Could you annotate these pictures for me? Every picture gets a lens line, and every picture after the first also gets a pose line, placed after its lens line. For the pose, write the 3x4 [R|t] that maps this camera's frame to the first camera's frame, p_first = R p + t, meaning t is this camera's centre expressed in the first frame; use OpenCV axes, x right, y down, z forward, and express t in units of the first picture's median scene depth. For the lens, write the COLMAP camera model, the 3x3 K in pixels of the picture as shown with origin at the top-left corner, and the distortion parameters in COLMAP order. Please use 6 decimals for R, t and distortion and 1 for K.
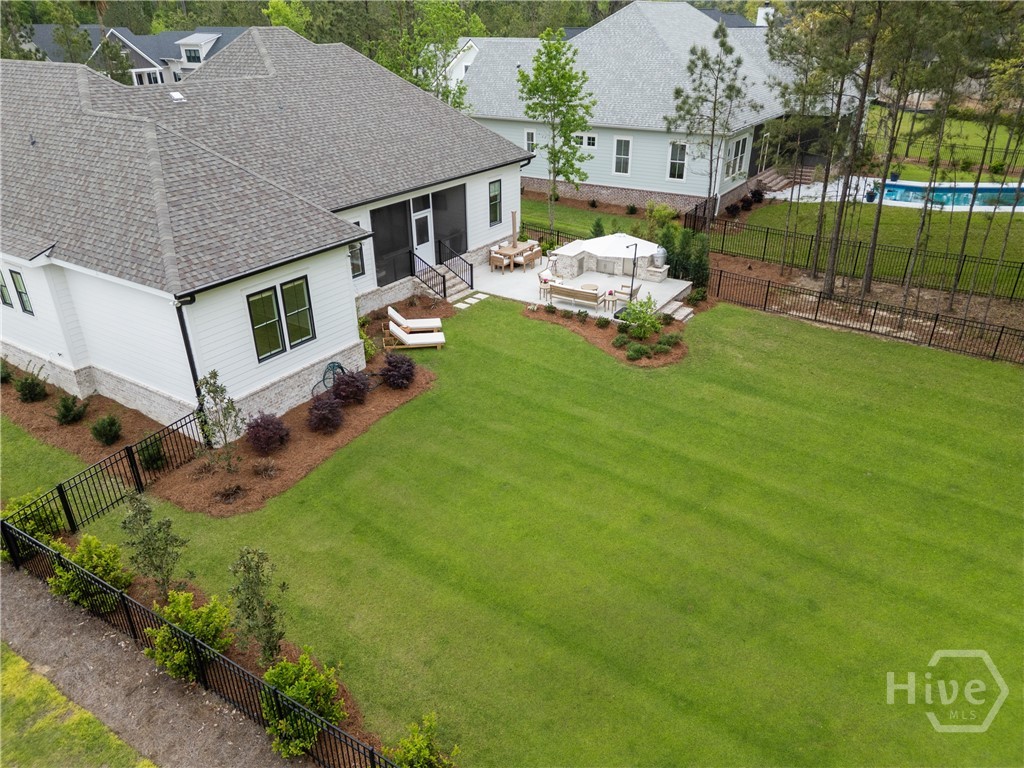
lens RADIAL K [[718.3, 0, 512.0], [0, 718.3, 384.0], [0, 0, 1]] dist [0.001823, -0.000888]
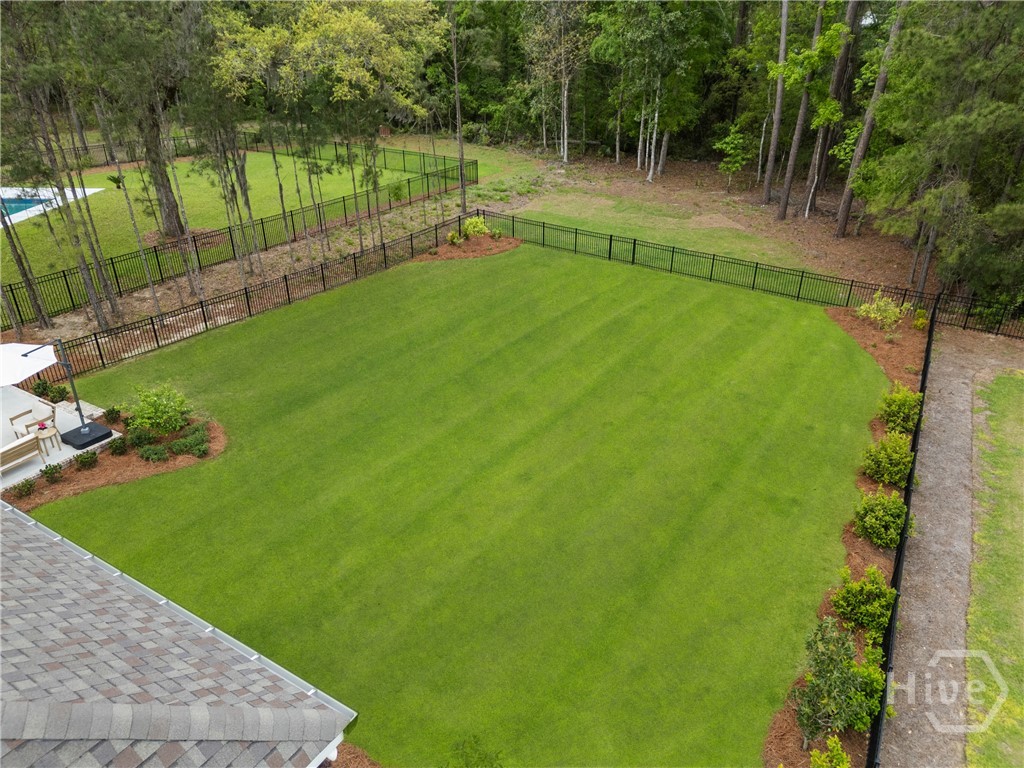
lens RADIAL K [[718.3, 0, 512.0], [0, 718.3, 384.0], [0, 0, 1]] dist [0.001823, -0.000888]
pose [[-0.038779, -0.431588, 0.901237, -0.435165], [0.447670, 0.798835, 0.401812, -0.223218], [-0.893357, 0.419039, 0.162231, 0.498916]]
